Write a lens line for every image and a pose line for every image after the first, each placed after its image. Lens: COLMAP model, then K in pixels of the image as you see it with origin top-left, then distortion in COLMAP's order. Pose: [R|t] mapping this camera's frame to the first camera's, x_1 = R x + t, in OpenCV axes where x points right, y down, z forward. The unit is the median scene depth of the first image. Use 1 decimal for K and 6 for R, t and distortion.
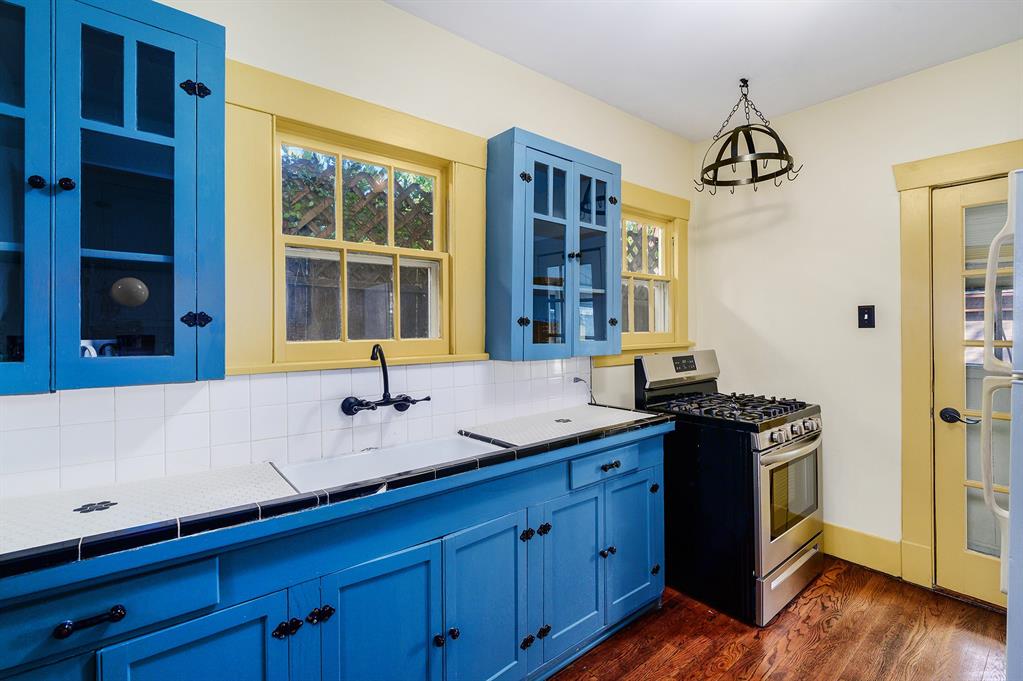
lens RADIAL K [[461.9, 0, 513.5], [0, 461.9, 324.8], [0, 0, 1]] dist [-0.007834, 0.001100]
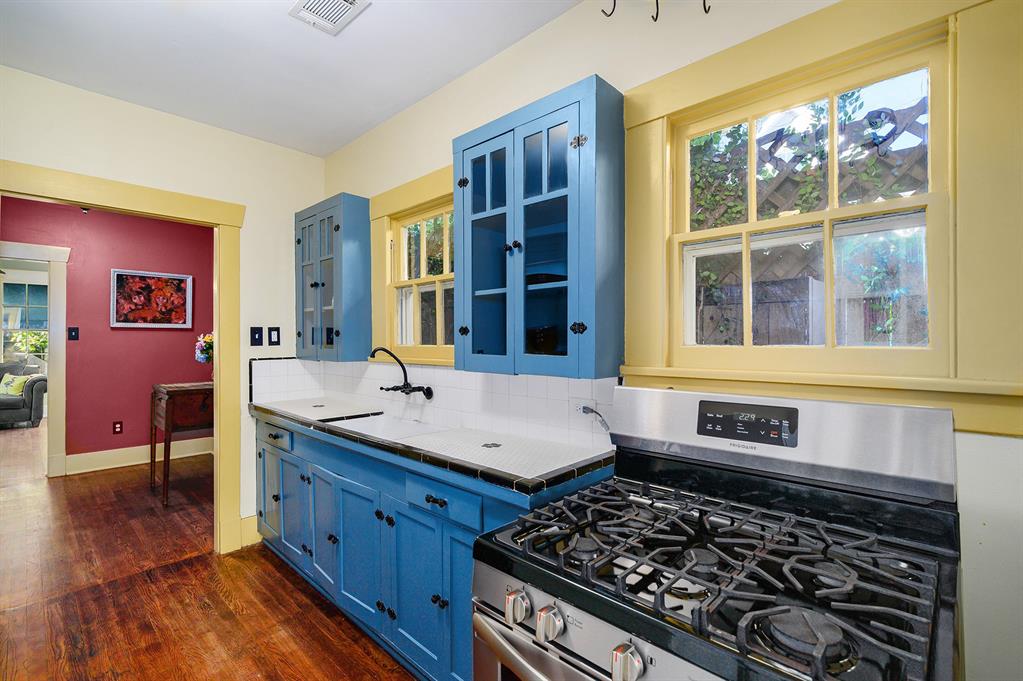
lens RADIAL K [[461.9, 0, 511.0], [0, 461.9, 337.4], [0, 0, 1]] dist [-0.007834, 0.001100]
pose [[0.107507, 0.008305, -0.994170, 0.939829], [0.018698, 0.999771, 0.010374, -0.001409], [0.994029, -0.019704, 0.107327, 0.918987]]
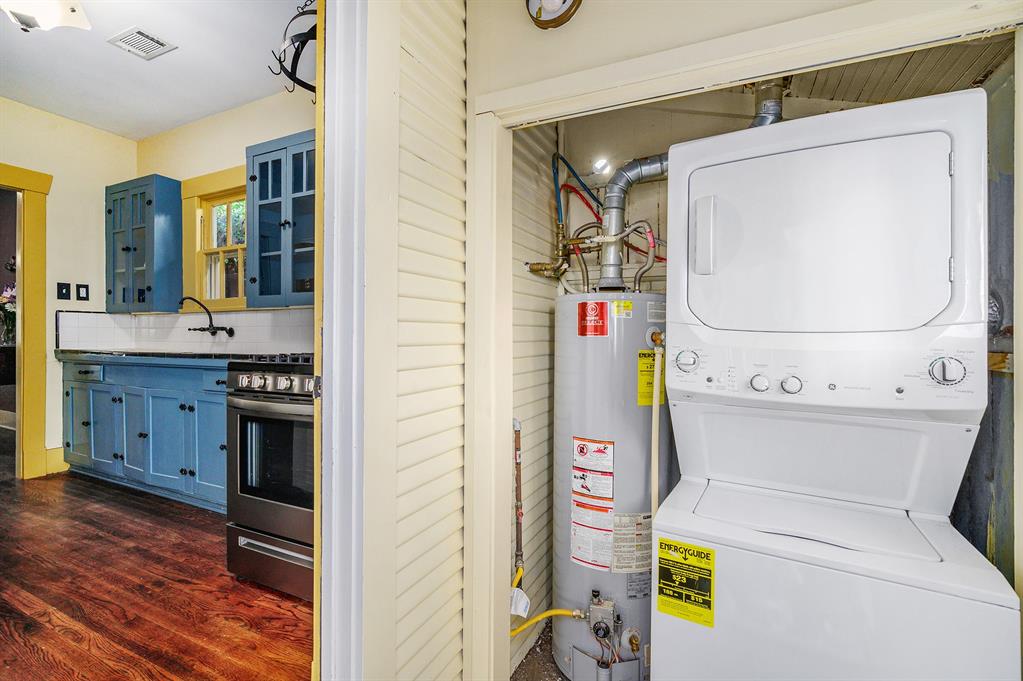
lens RADIAL K [[461.9, 0, 527.4], [0, 461.9, 336.8], [0, 0, 1]] dist [-0.007834, 0.001100]
pose [[0.417806, 0.003997, -0.908527, 1.545821], [0.012025, 0.999878, 0.009929, 0.150059], [0.908457, -0.015073, 0.417707, 1.083612]]
